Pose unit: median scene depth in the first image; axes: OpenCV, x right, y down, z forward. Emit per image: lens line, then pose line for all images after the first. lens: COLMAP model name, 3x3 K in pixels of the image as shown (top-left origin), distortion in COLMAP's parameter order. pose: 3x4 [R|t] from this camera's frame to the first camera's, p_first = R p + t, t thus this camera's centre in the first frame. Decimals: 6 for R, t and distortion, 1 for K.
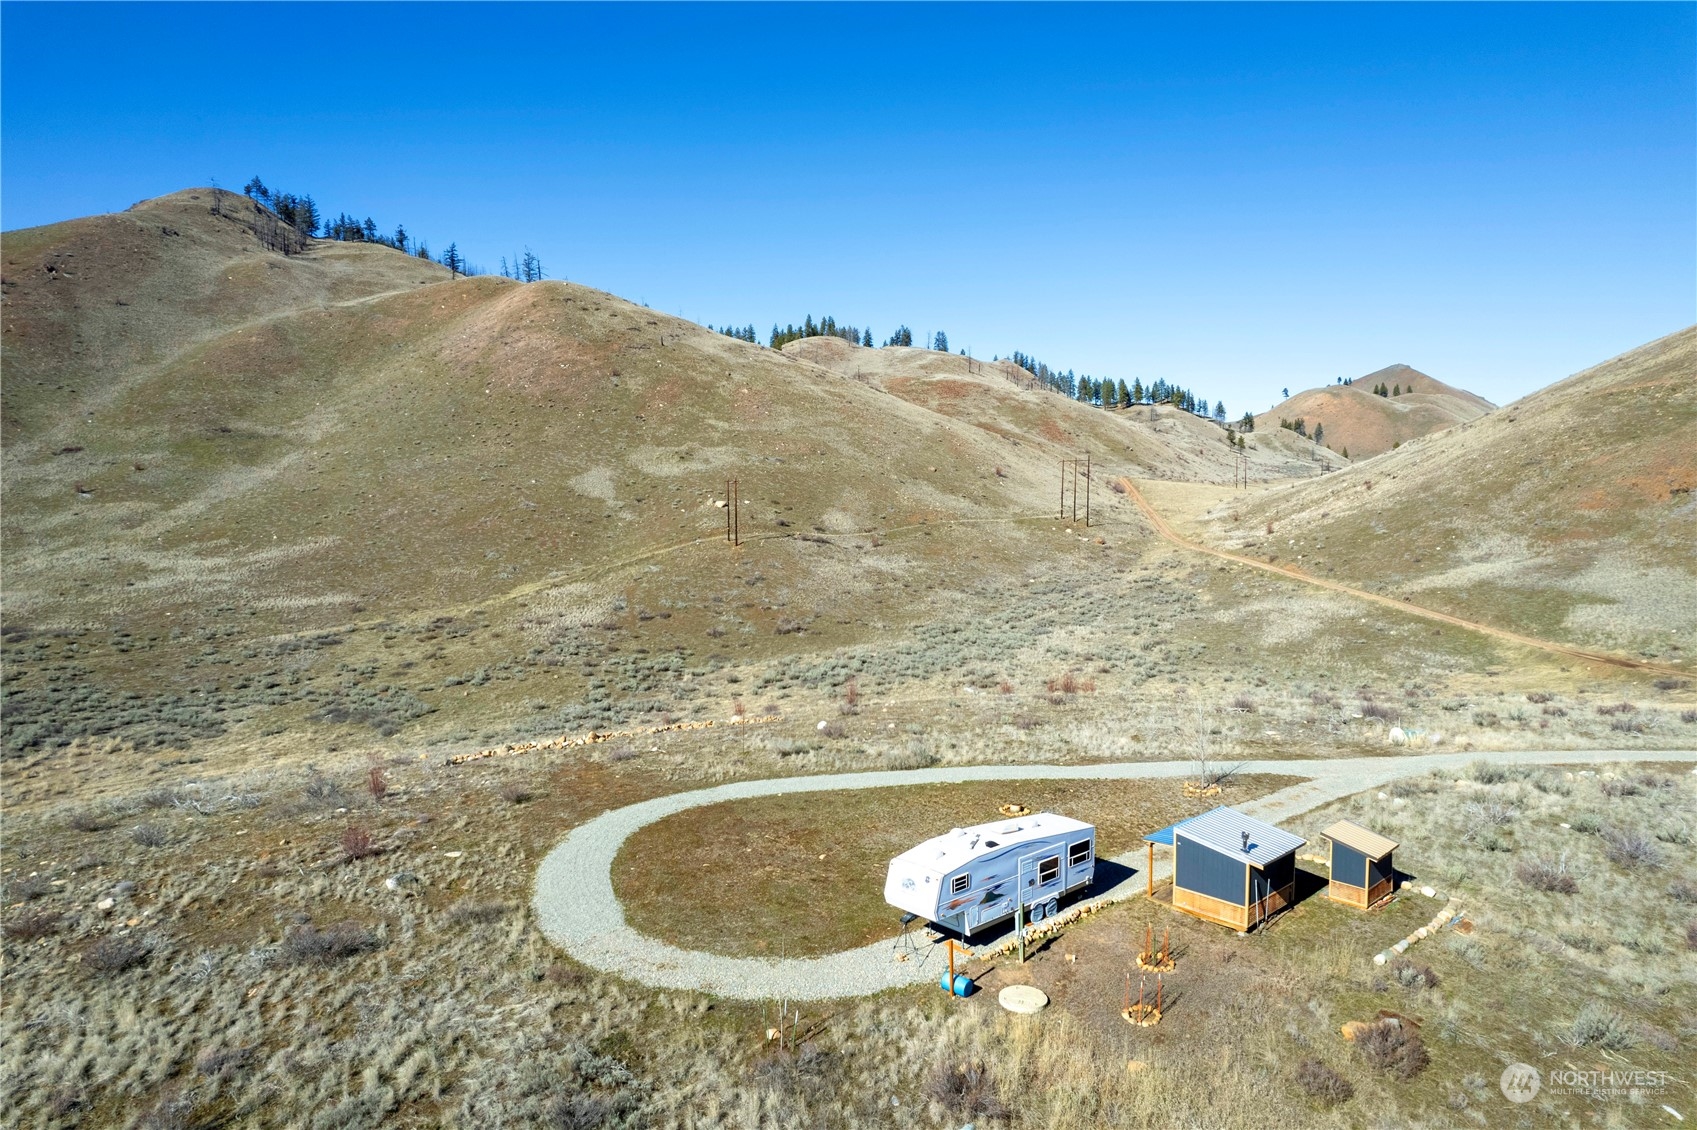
lens RADIAL K [[1084.4, 0, 848.7], [0, 1084.4, 555.8], [0, 0, 1]] dist [-0.073587, 0.065934]
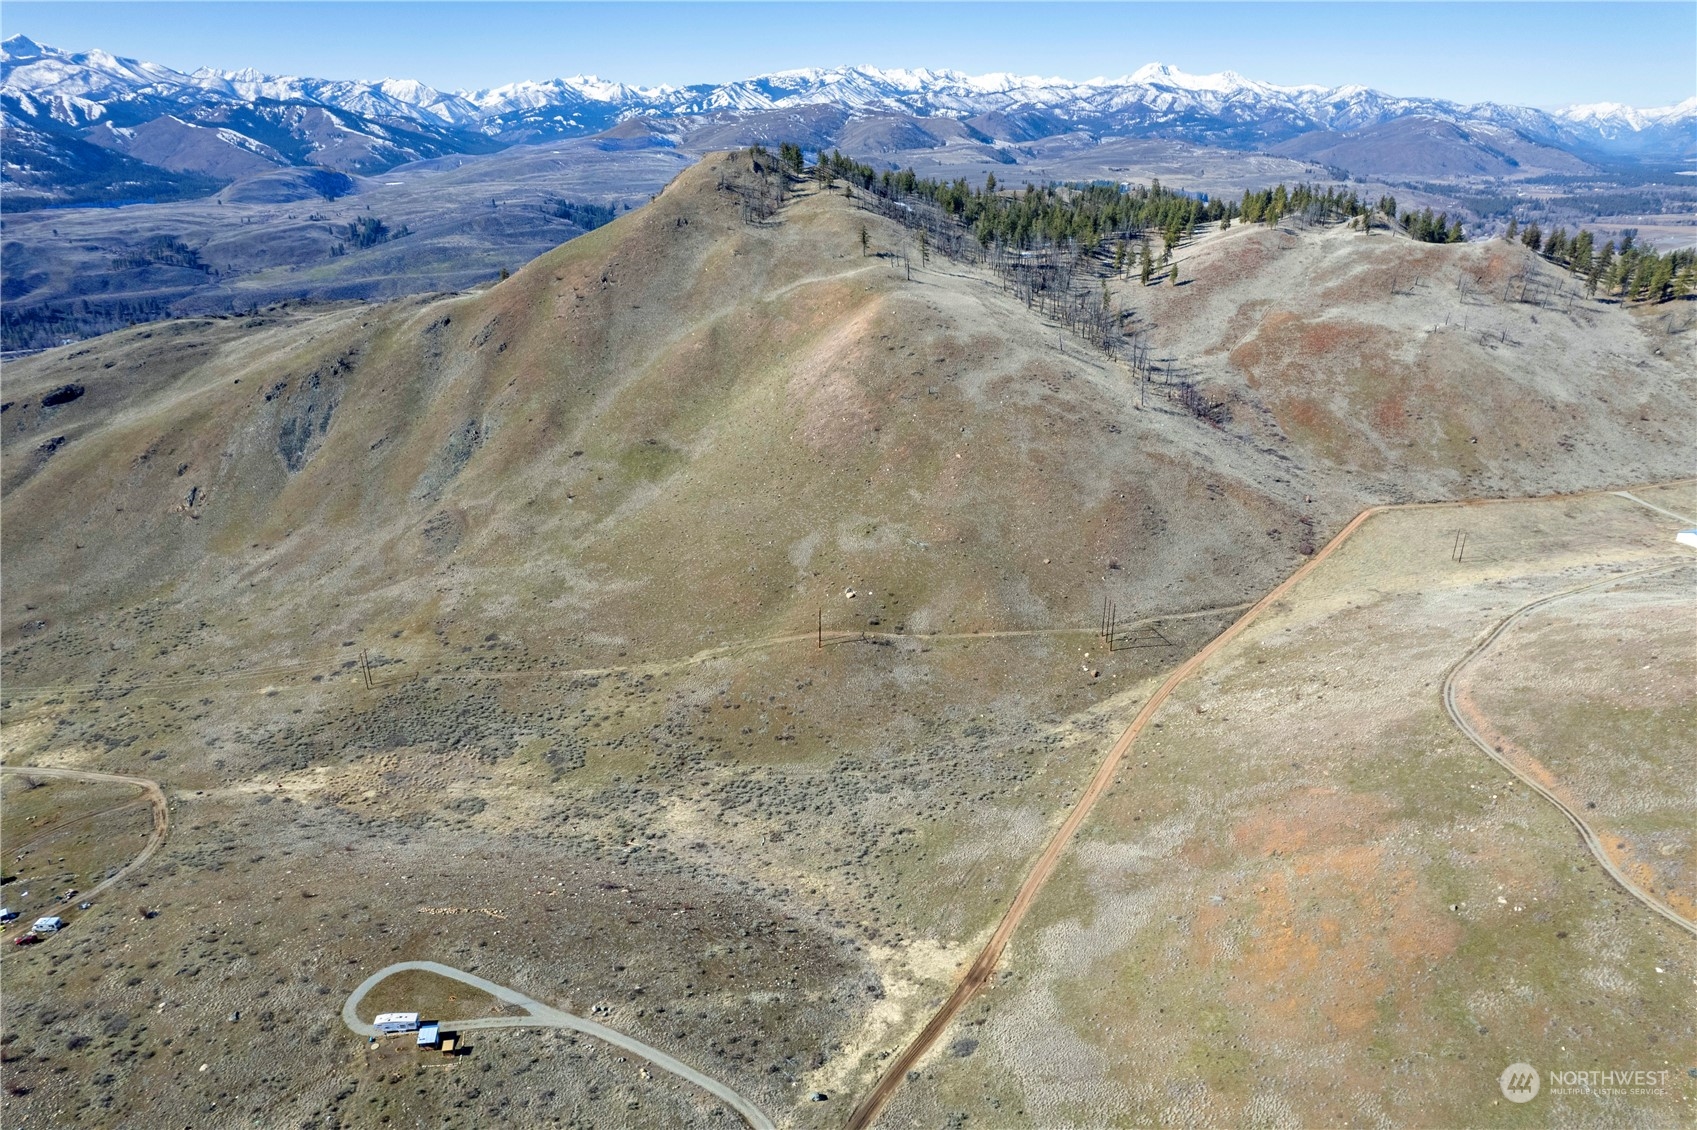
lens RADIAL K [[1084.4, 0, 845.1], [0, 1084.4, 562.2], [0, 0, 1]] dist [-0.073587, 0.065934]
pose [[0.826066, 0.223671, -0.517287, 0.603141], [-0.051717, 0.944083, 0.325626, -0.537100], [0.561195, -0.242236, 0.791443, -0.212490]]
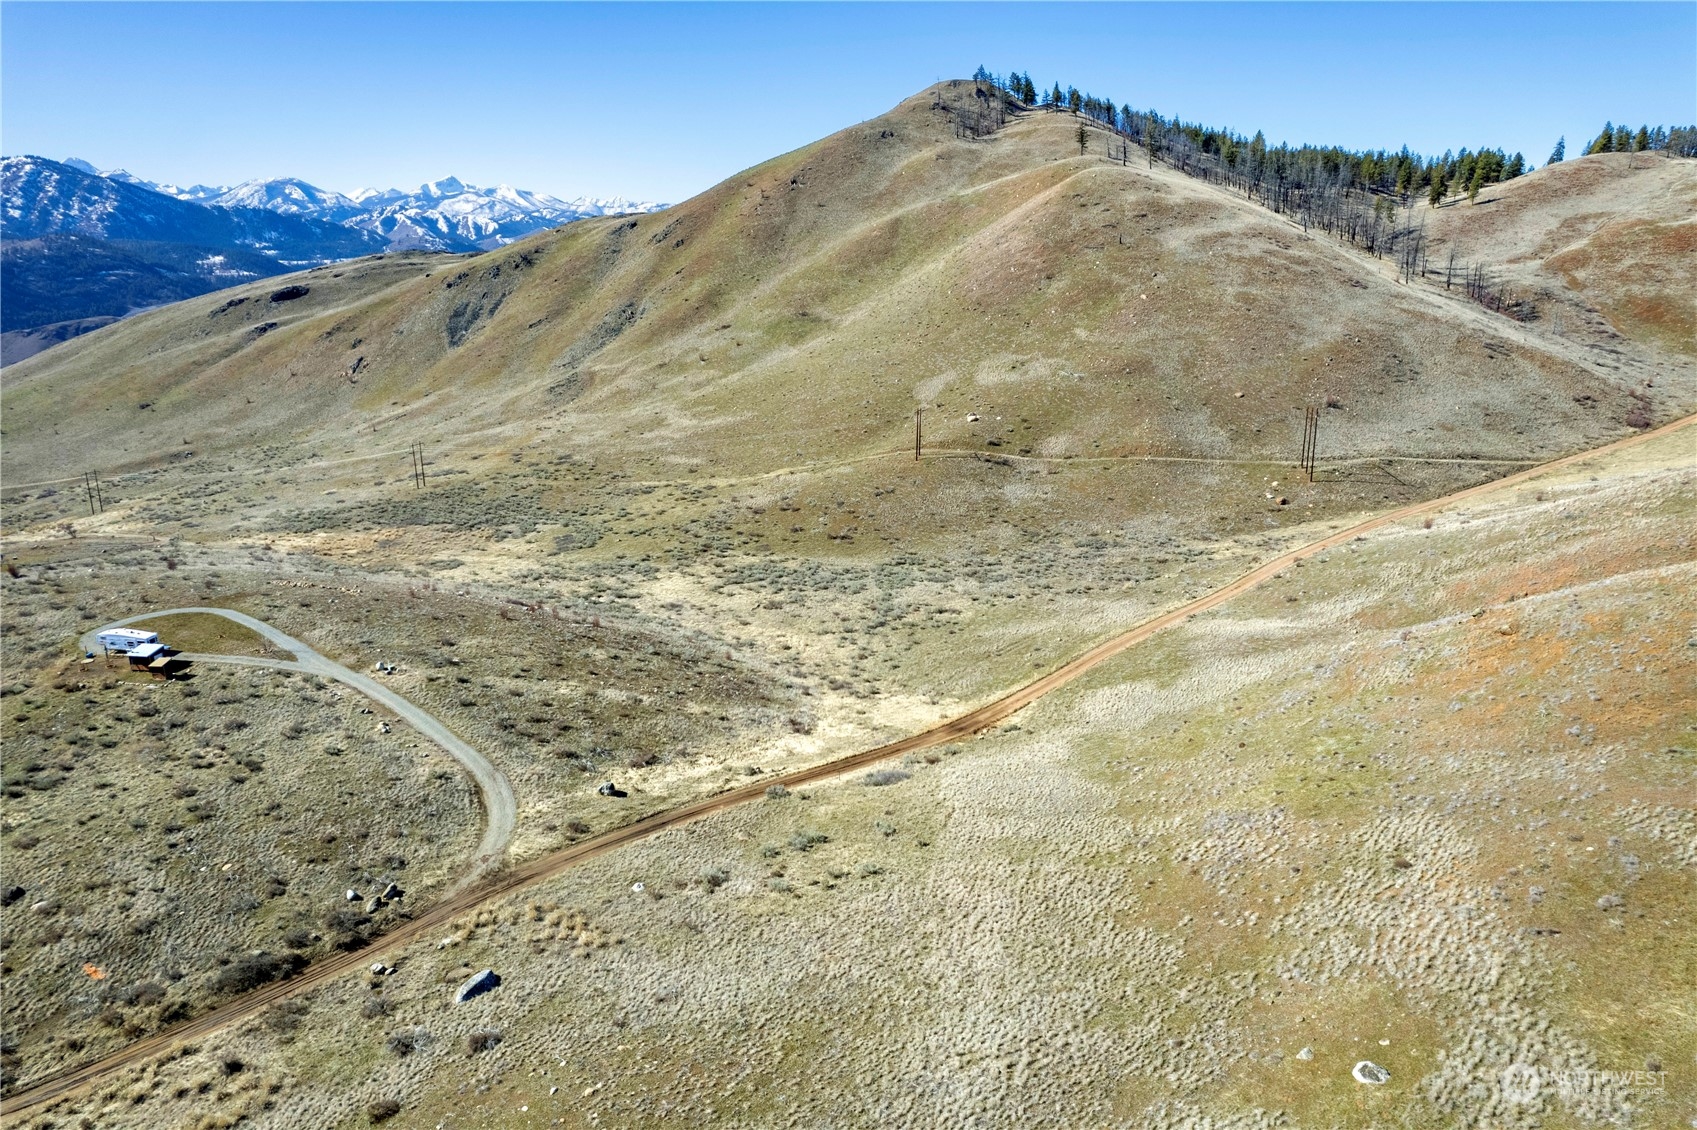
lens RADIAL K [[1084.4, 0, 845.5], [0, 1084.4, 561.1], [0, 0, 1]] dist [-0.073587, 0.065934]
pose [[0.641699, 0.220855, -0.734469, 0.656887], [-0.060644, 0.969254, 0.238471, -0.156942], [0.764555, -0.108485, 0.635363, 0.068644]]
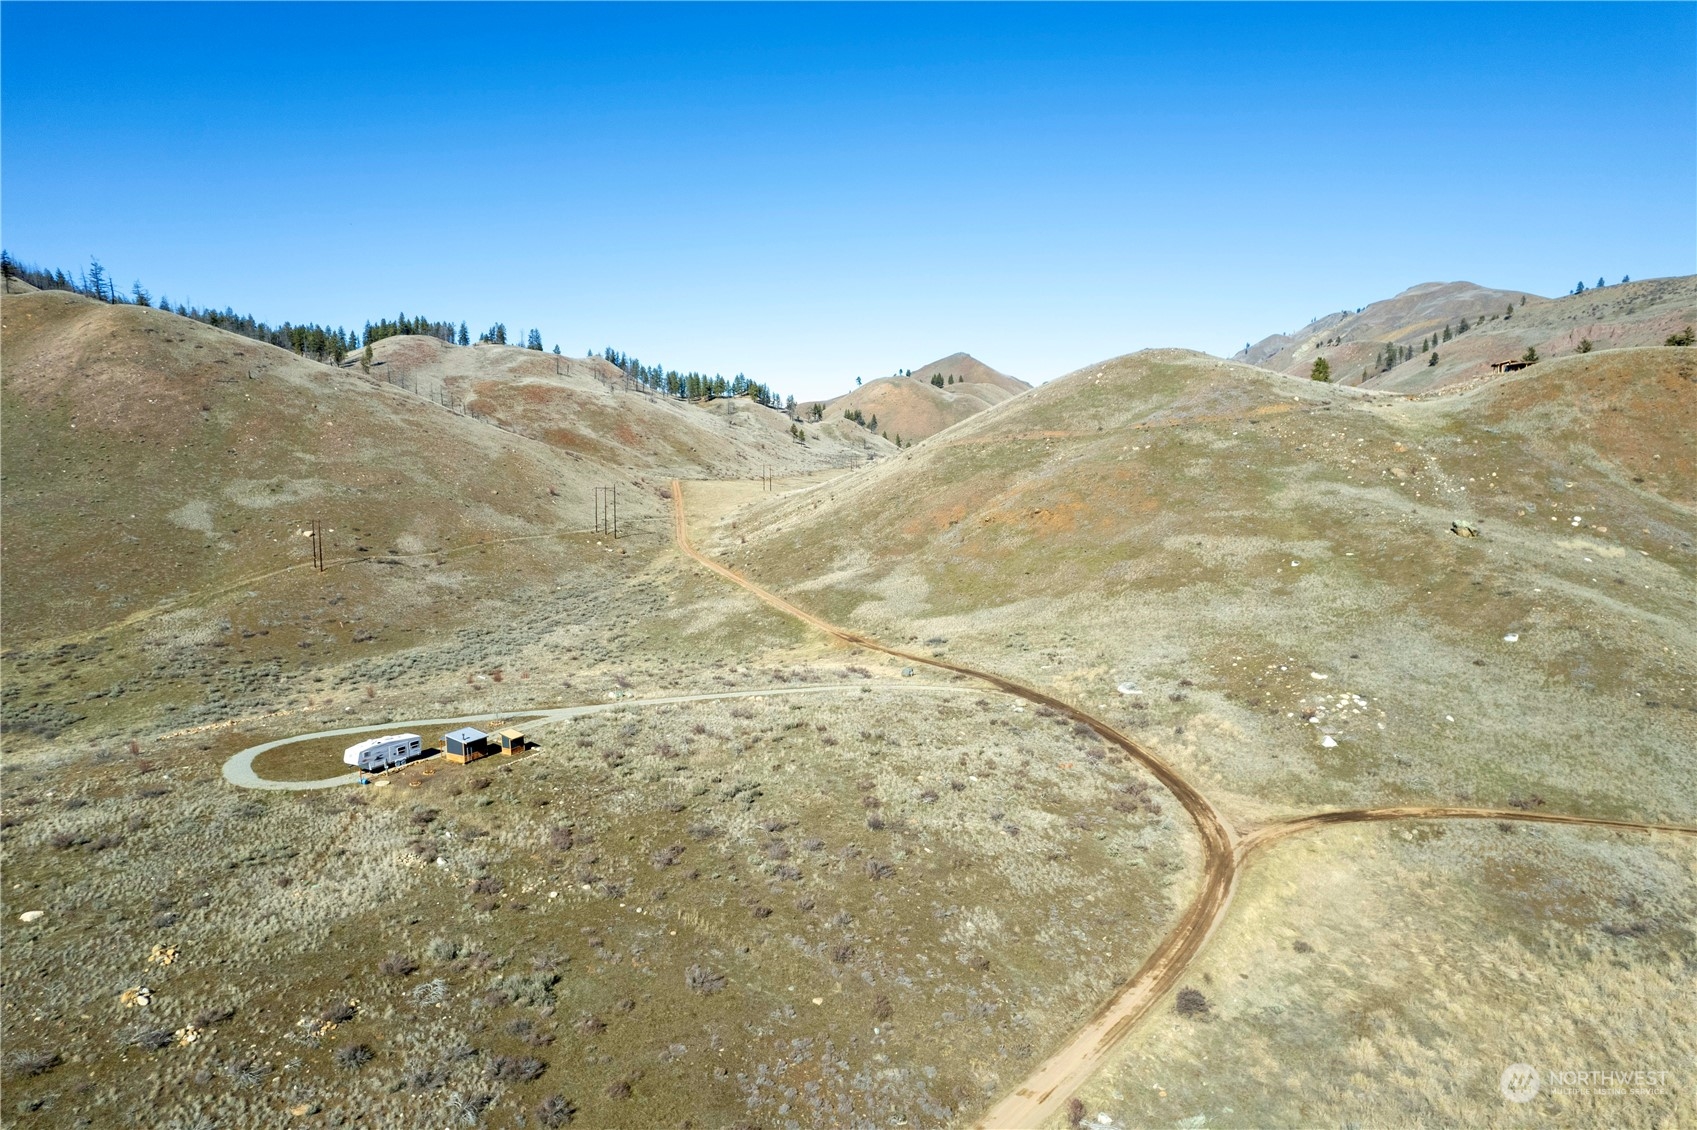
lens RADIAL K [[1084.4, 0, 842.4], [0, 1084.4, 559.9], [0, 0, 1]] dist [-0.073587, 0.065934]
pose [[0.944844, -0.035355, 0.325608, 0.053055], [0.022714, 0.998836, 0.042542, -0.049688], [-0.326733, -0.032800, 0.944547, -0.316834]]
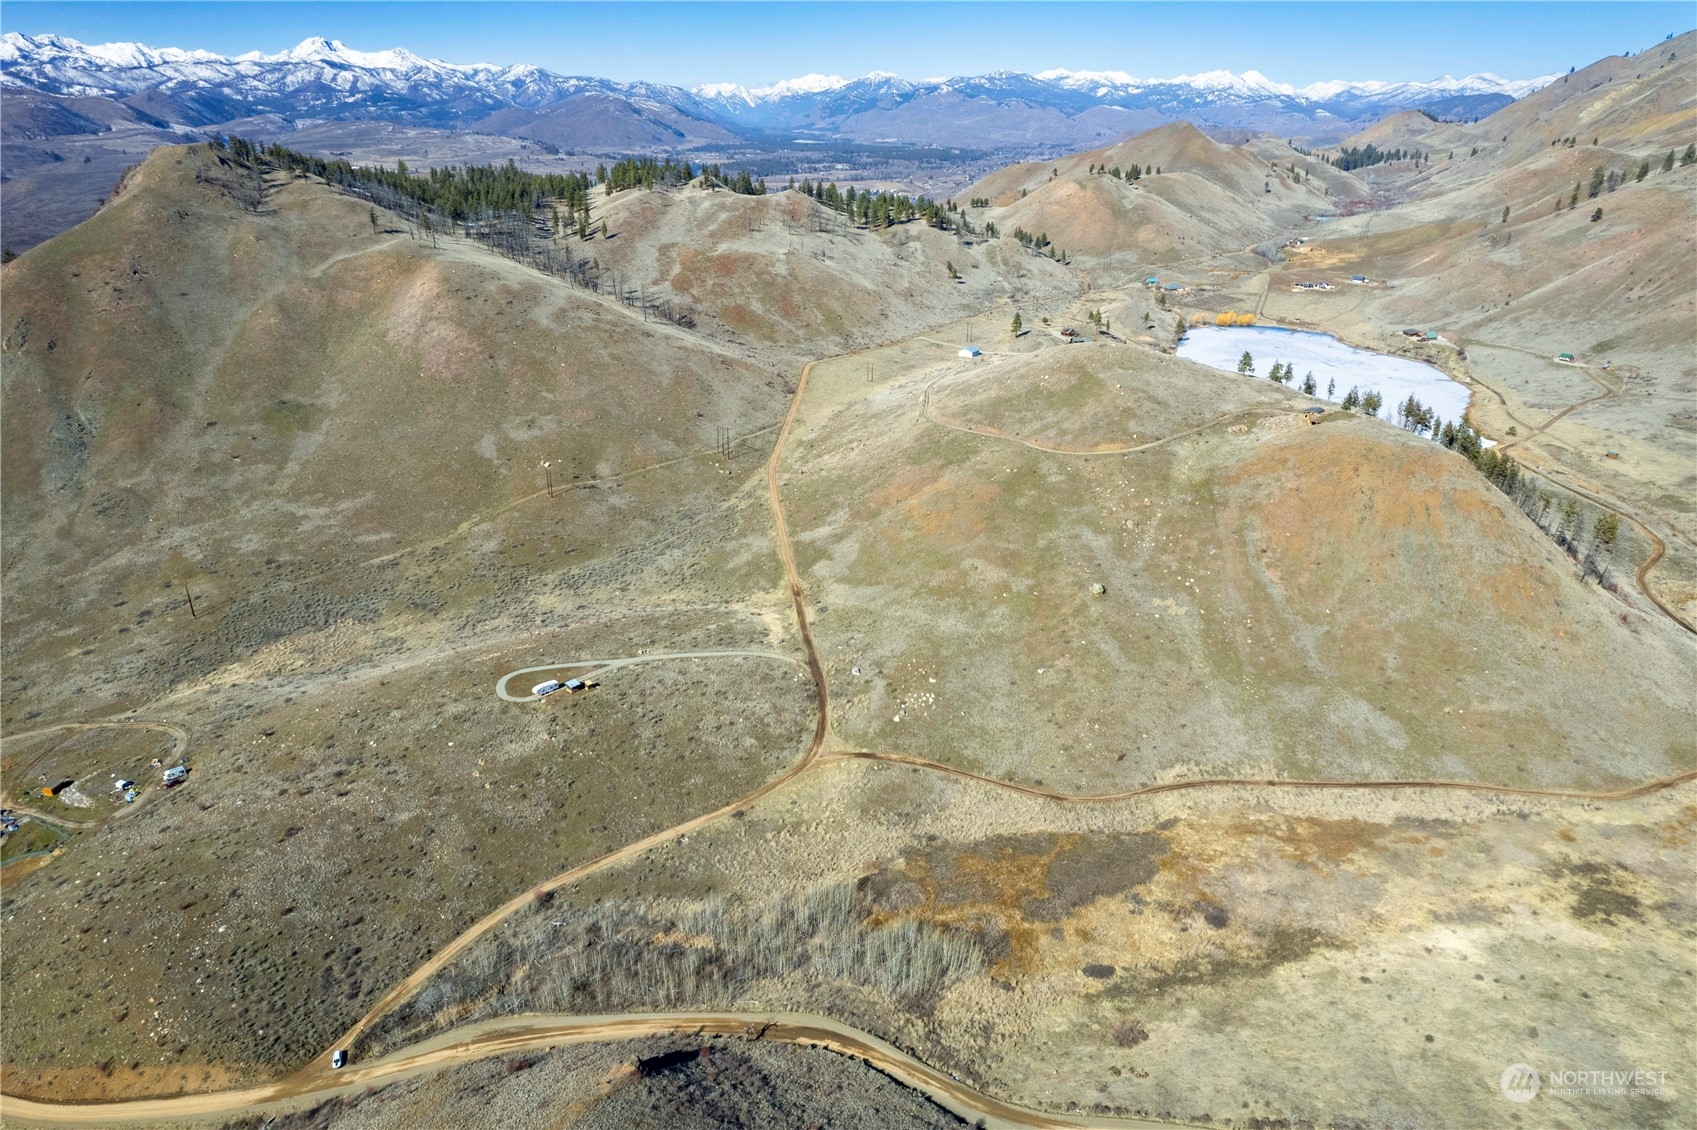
lens RADIAL K [[1084.4, 0, 845.4], [0, 1084.4, 552.6], [0, 0, 1]] dist [-0.073587, 0.065934]
pose [[0.996218, -0.016743, 0.085255, 0.258734], [-0.010972, 0.949157, 0.314610, -0.504406], [-0.086188, -0.314356, 0.945385, -1.025639]]
